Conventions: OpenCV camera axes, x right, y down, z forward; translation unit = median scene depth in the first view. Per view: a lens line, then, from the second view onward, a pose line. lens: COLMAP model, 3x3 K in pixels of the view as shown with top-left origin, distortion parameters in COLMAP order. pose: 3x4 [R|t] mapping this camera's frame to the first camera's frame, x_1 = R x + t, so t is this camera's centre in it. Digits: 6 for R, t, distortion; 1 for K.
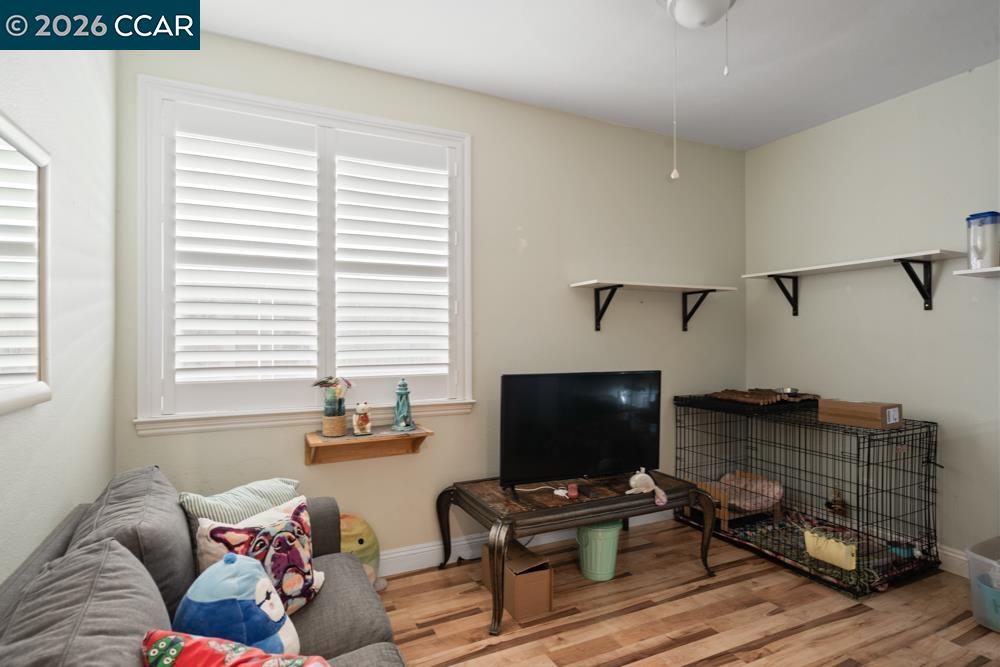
lens RADIAL K [[506.6, 0, 497.1], [0, 506.6, 335.2], [0, 0, 1]] dist [0.004564, 0.001373]
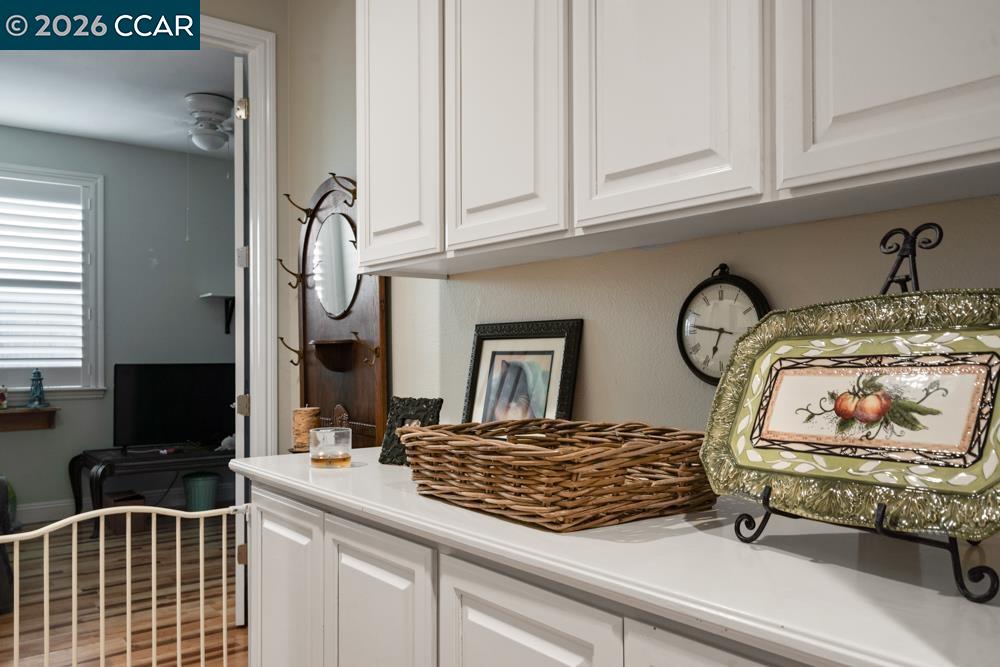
lens RADIAL K [[800.2, 0, 499.9], [0, 800.2, 338.1], [0, 0, 1]] dist [-0.004850, 0.002588]
pose [[0.978958, -0.002823, 0.204042, 0.517409], [0.001319, 0.999971, 0.007508, -0.008392], [-0.204058, -0.007081, 0.978933, -1.165224]]
